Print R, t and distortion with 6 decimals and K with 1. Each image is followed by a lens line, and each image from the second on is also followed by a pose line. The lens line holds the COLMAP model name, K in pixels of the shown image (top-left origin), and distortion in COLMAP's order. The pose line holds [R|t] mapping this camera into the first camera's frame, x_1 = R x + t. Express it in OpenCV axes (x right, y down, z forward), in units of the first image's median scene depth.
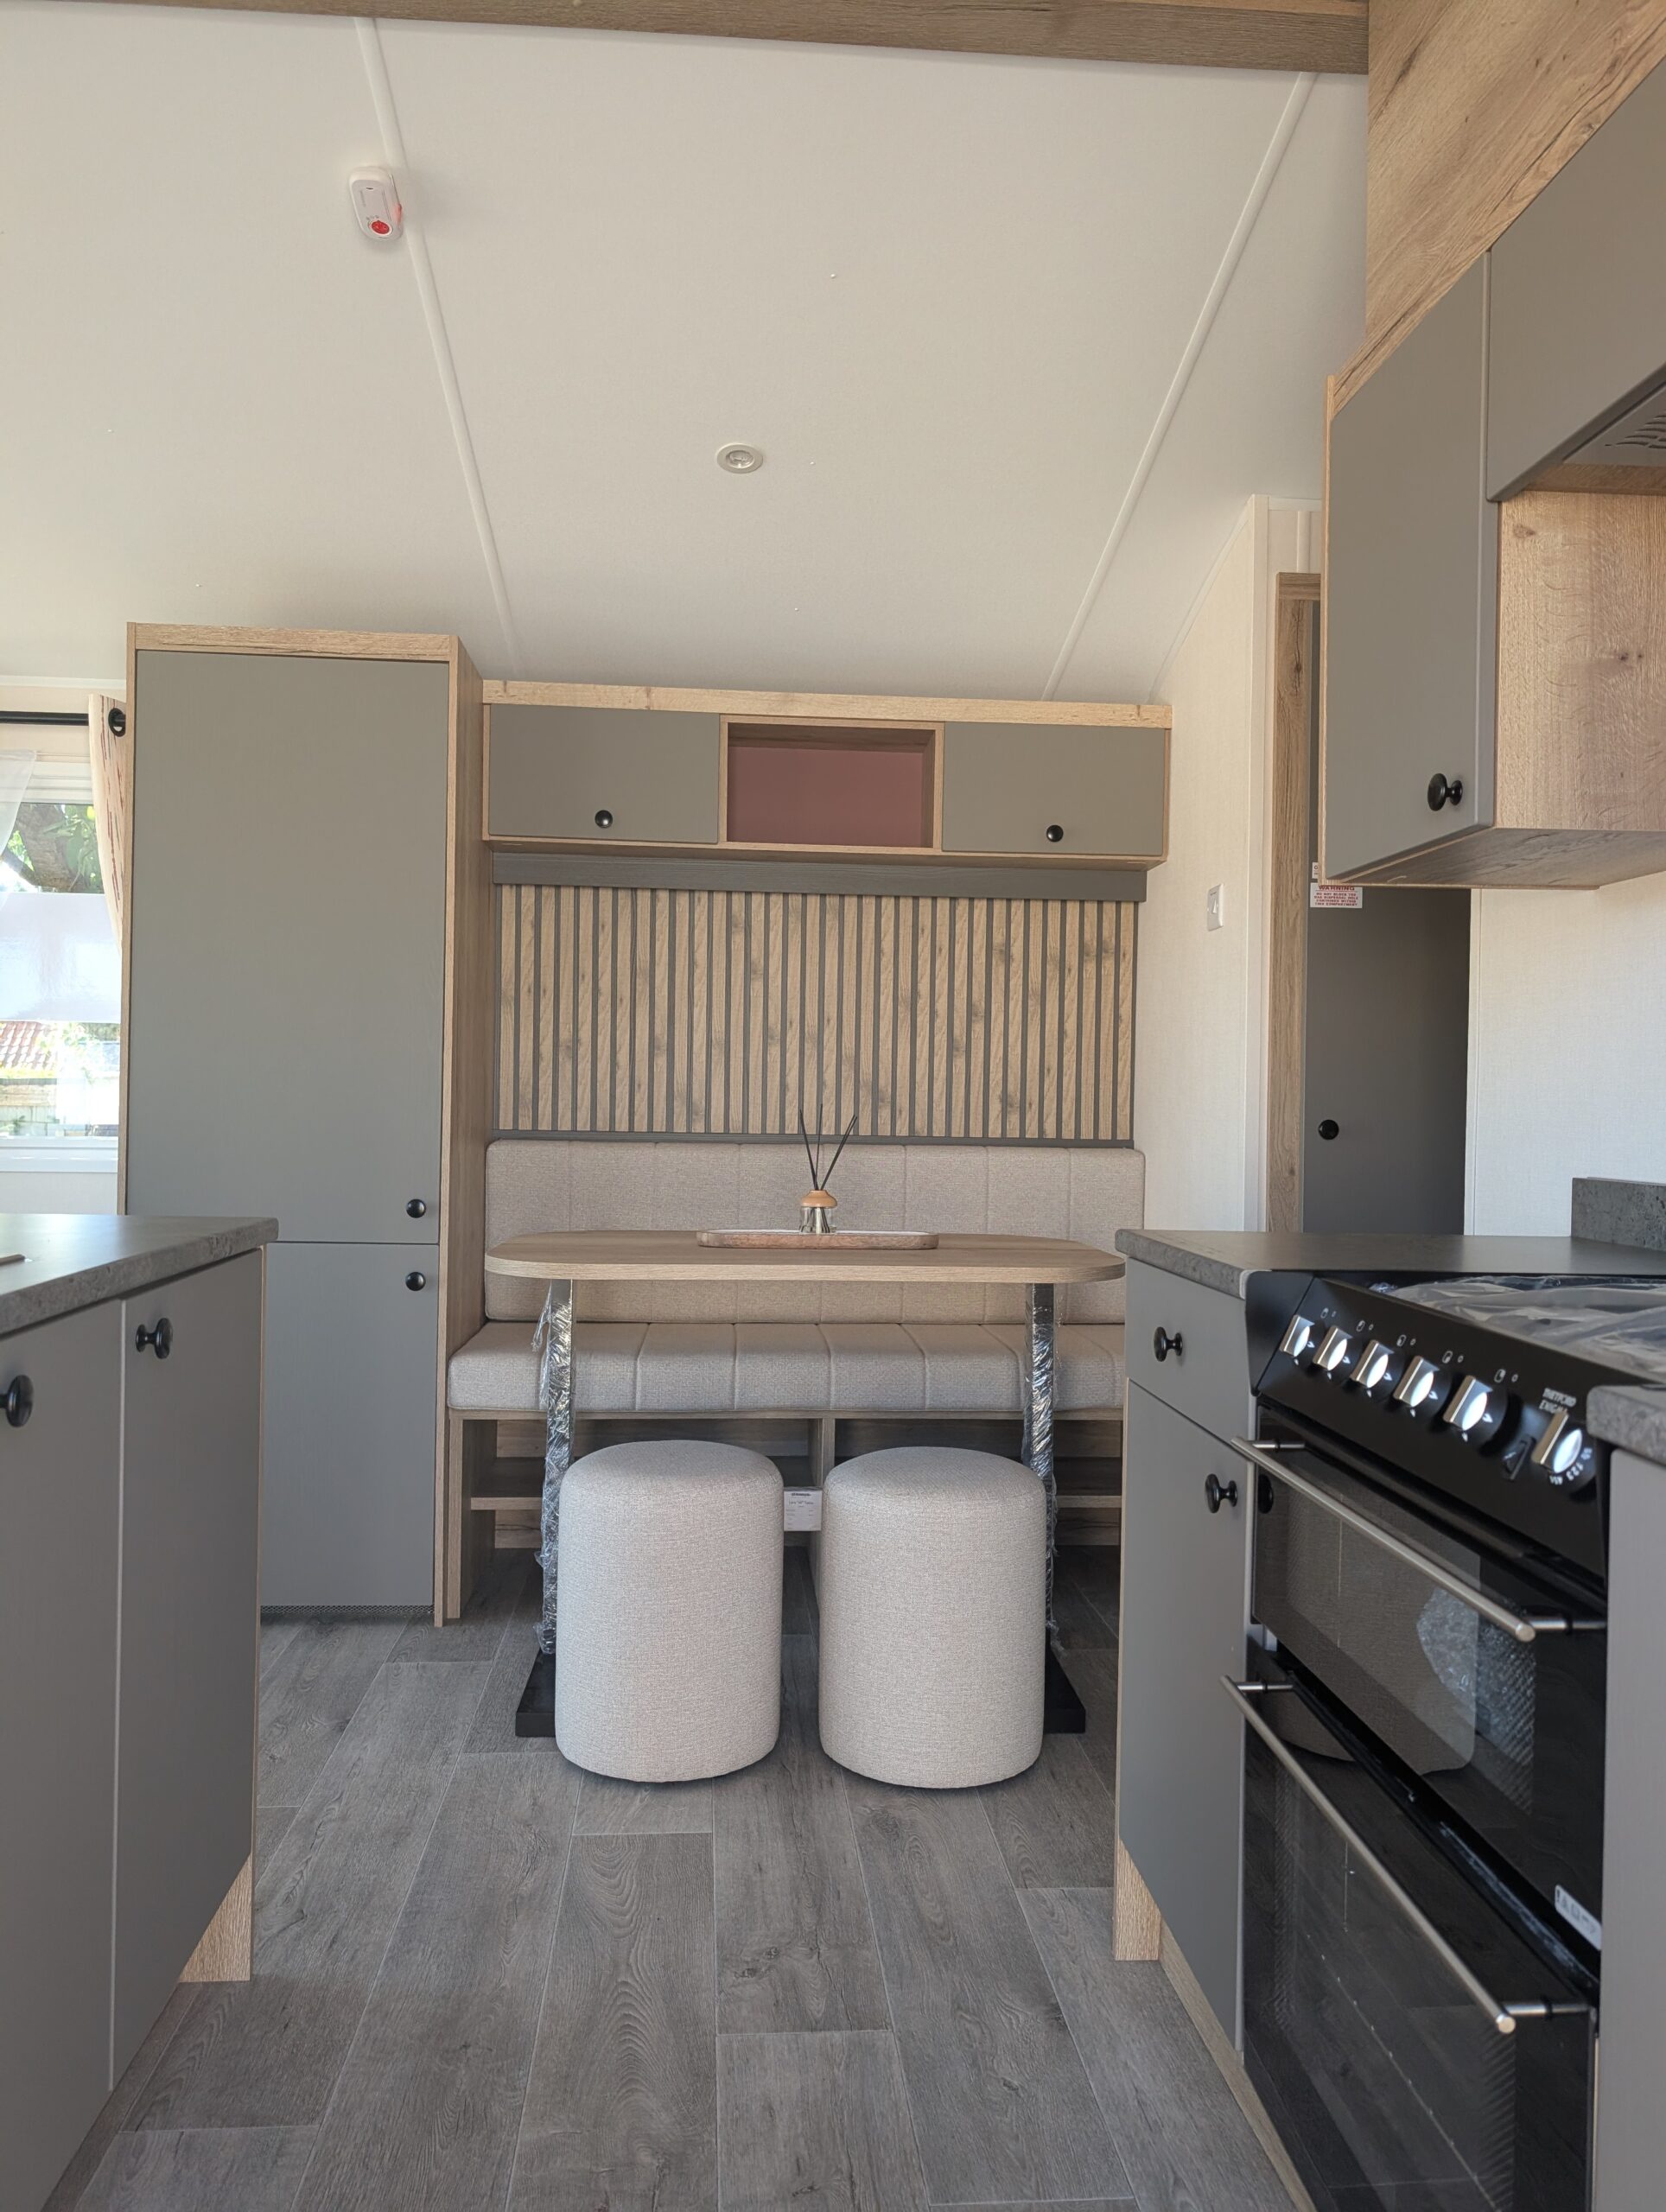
lens RADIAL K [[1563.4, 0, 842.3], [0, 1563.4, 1091.1], [0, 0, 1]] dist [0.010864, -0.018674]
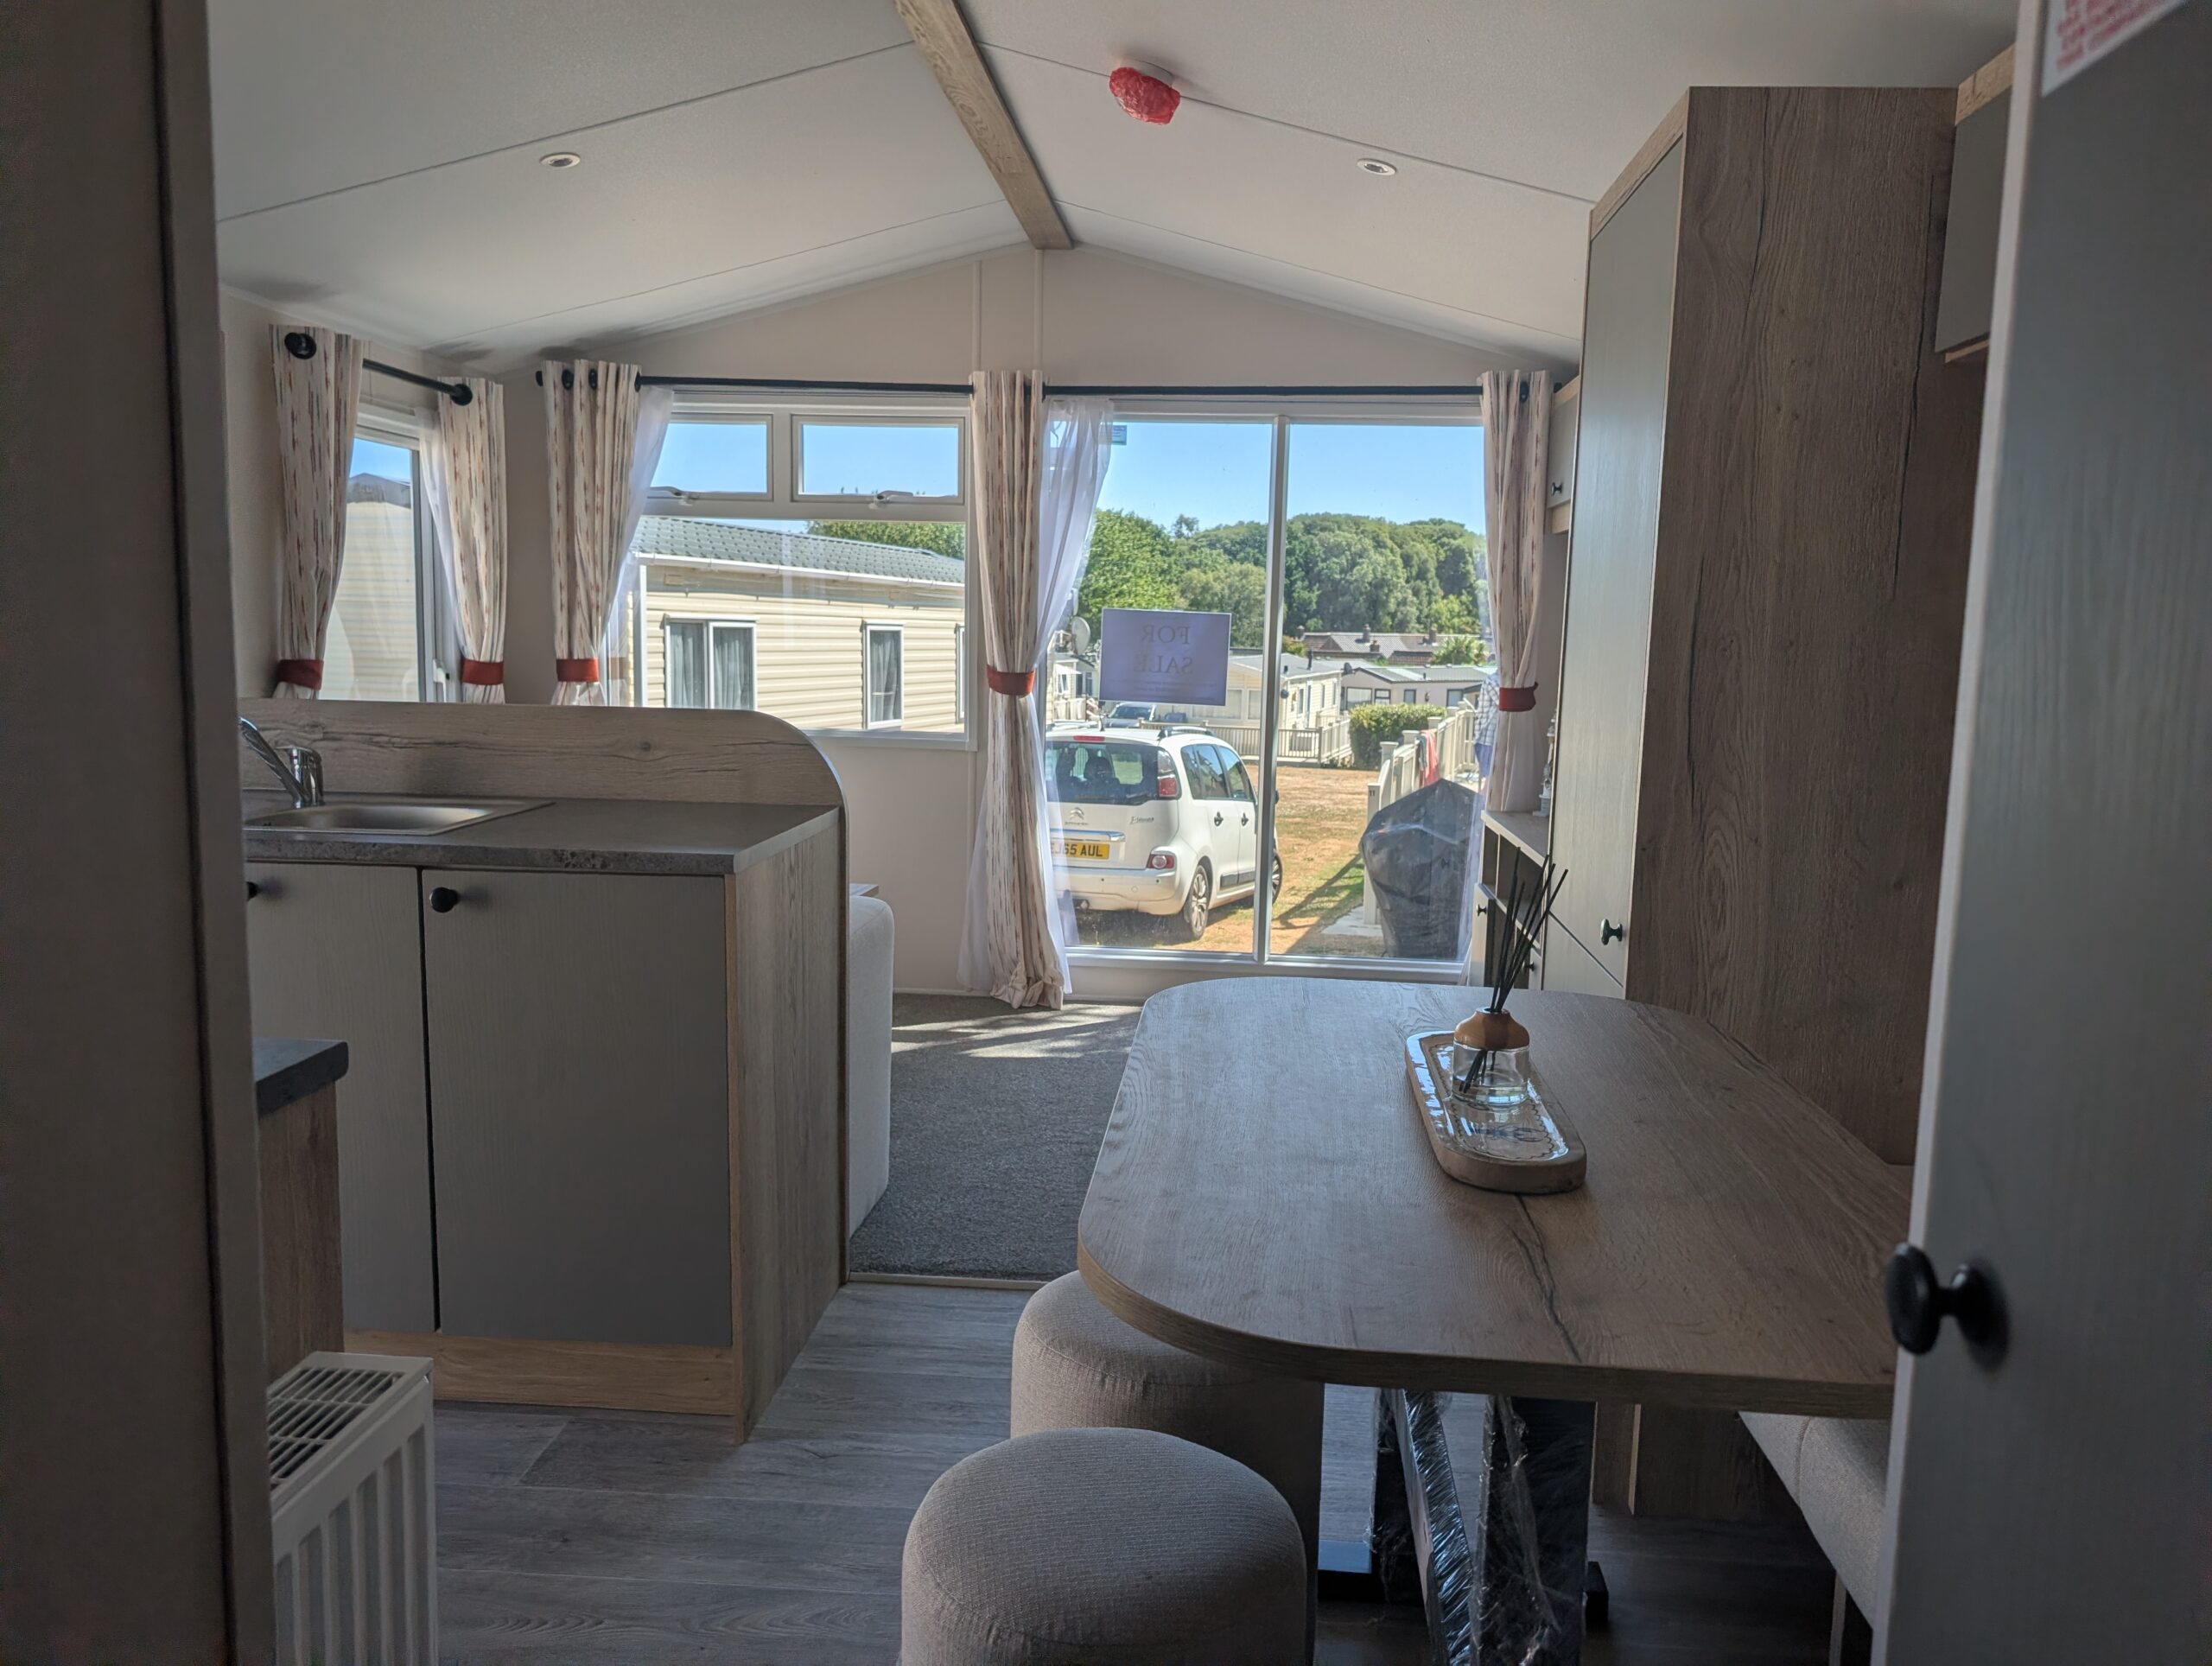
lens RADIAL K [[1606.3, 0, 1148.4], [0, 1606.3, 834.4], [0, 0, 1]] dist [0.004673, -0.004175]
pose [[-0.145171, 0.107245, -0.983577, 0.647285], [-0.022291, 0.993501, 0.111617, -0.065903], [0.989155, 0.038128, -0.141837, 1.195242]]
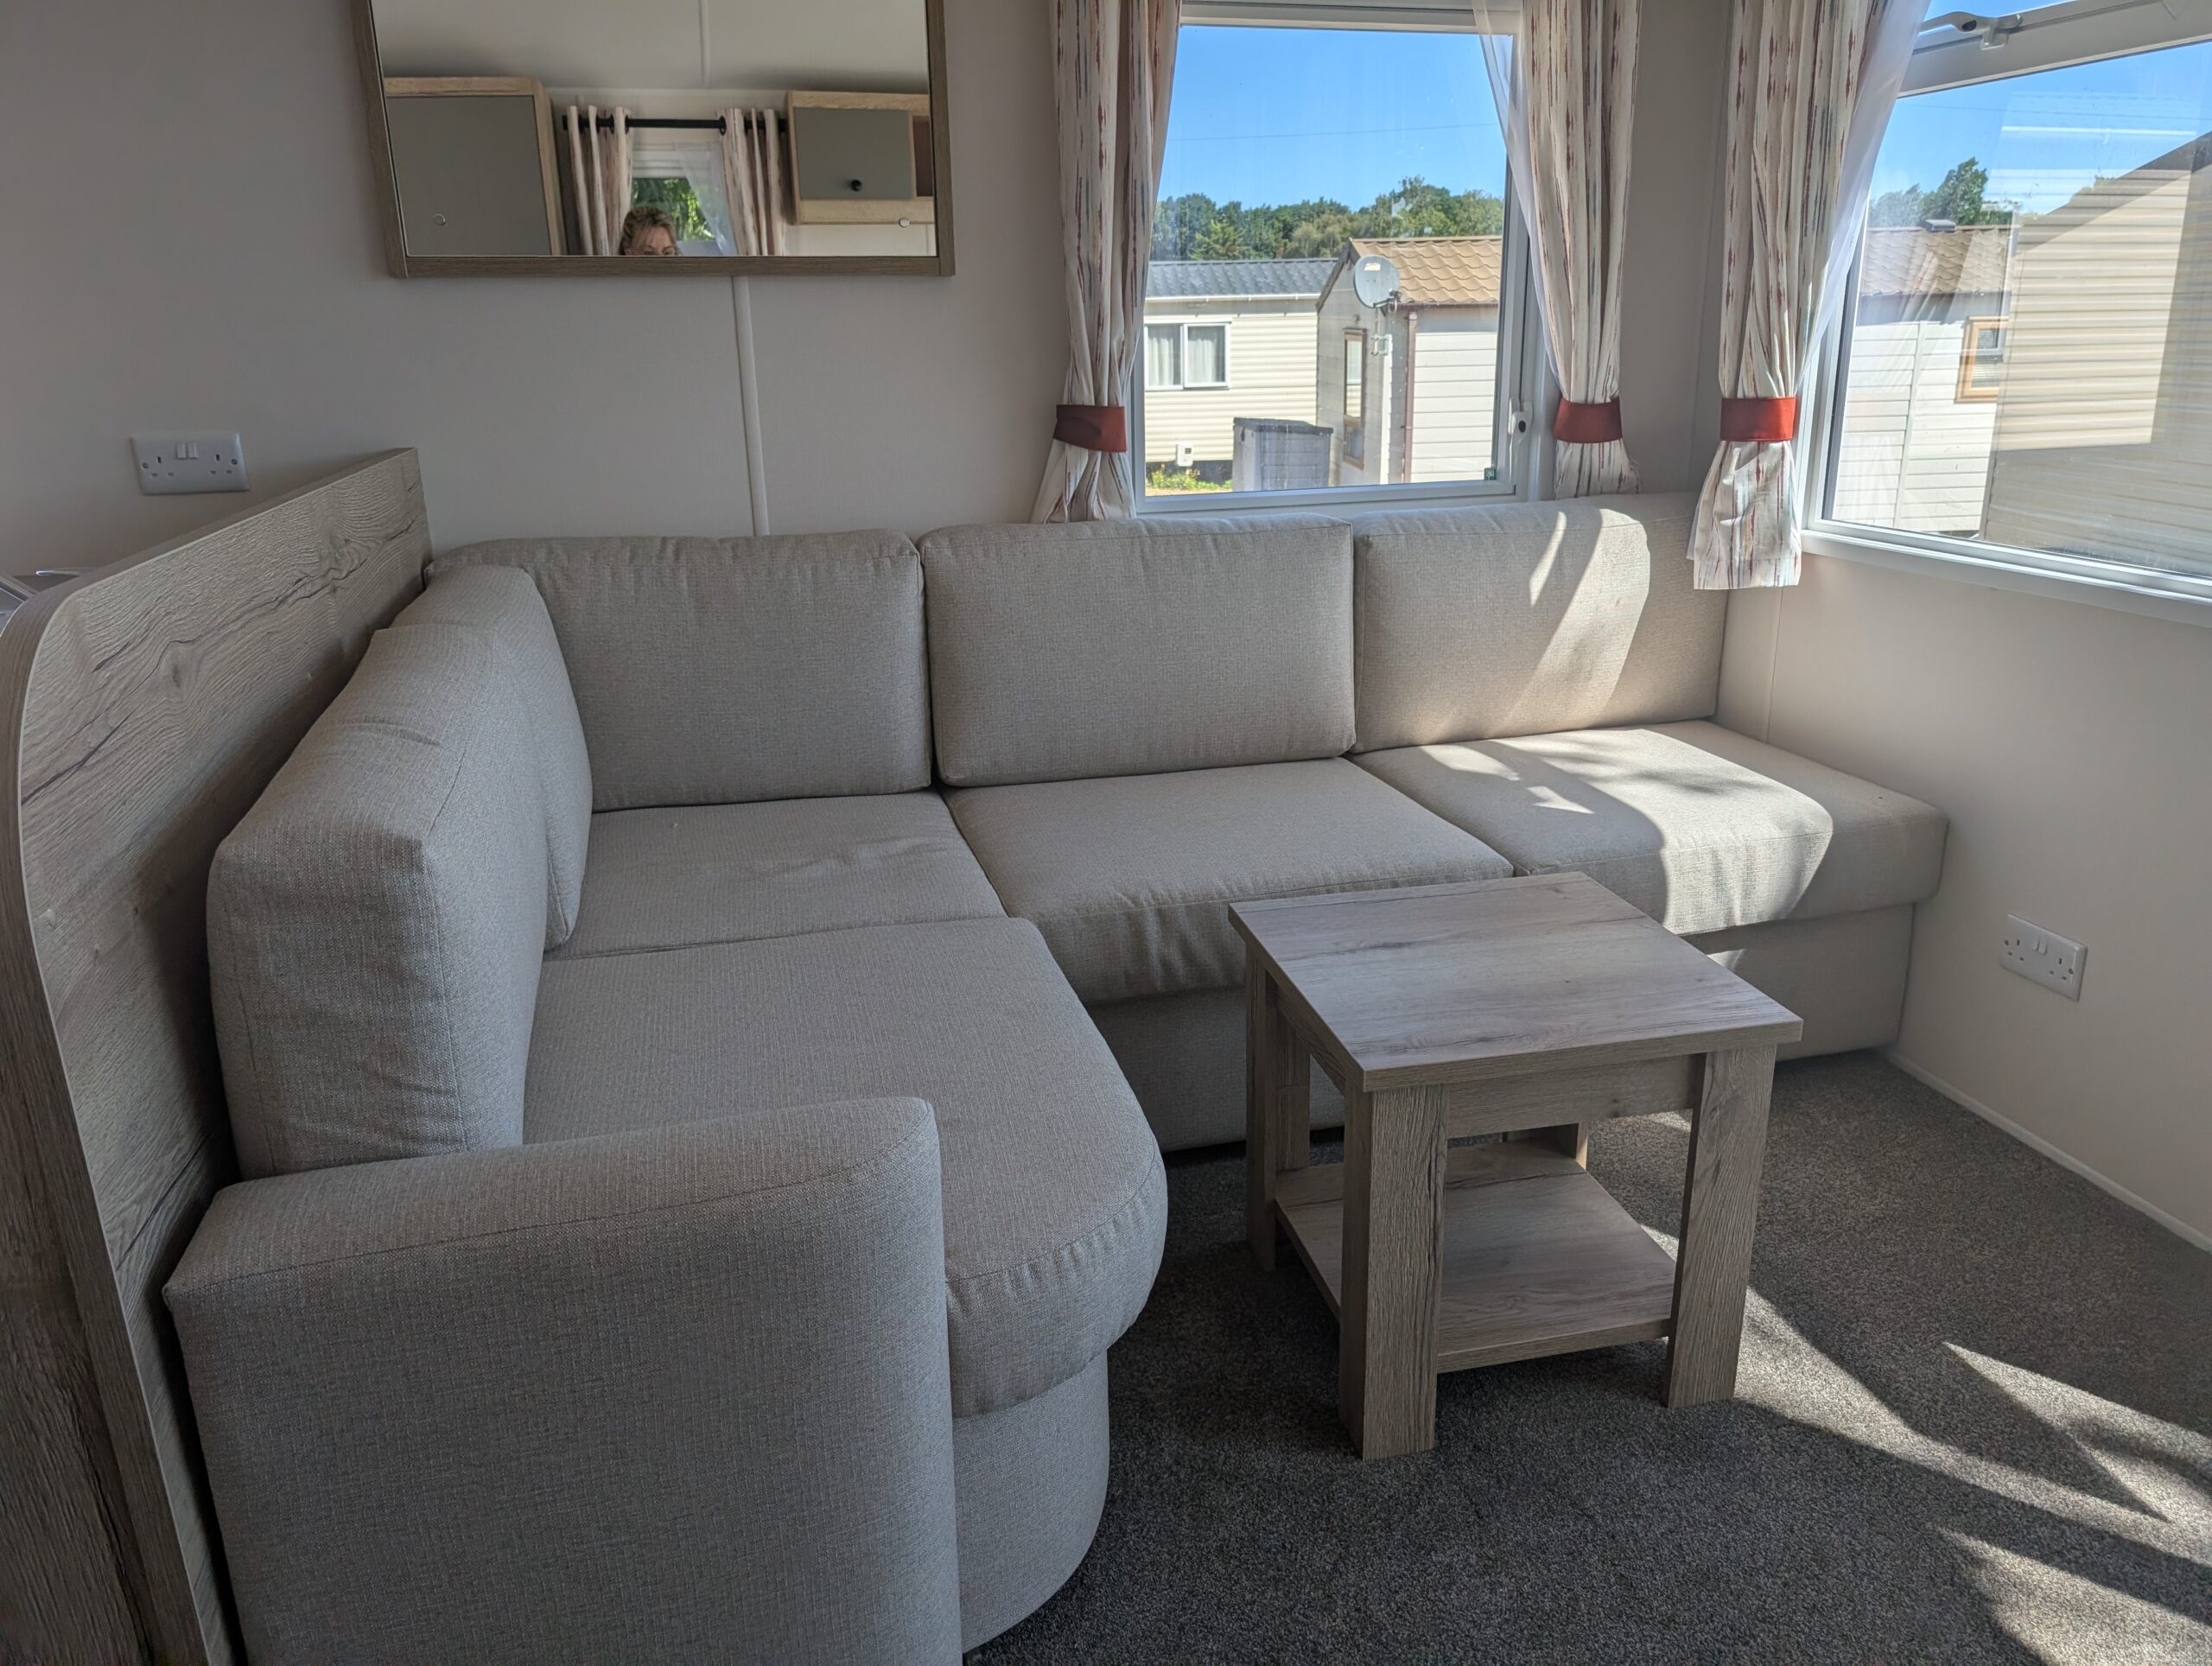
lens RADIAL K [[1606.3, 0, 1148.4], [0, 1606.3, 834.4], [0, 0, 1]] dist [0.004673, -0.004175]
pose [[-0.984268, 0.055413, -0.167764, -0.757086], [0.003308, 0.955156, 0.296086, -0.085661], [0.176648, 0.290873, -0.940313, 1.227864]]
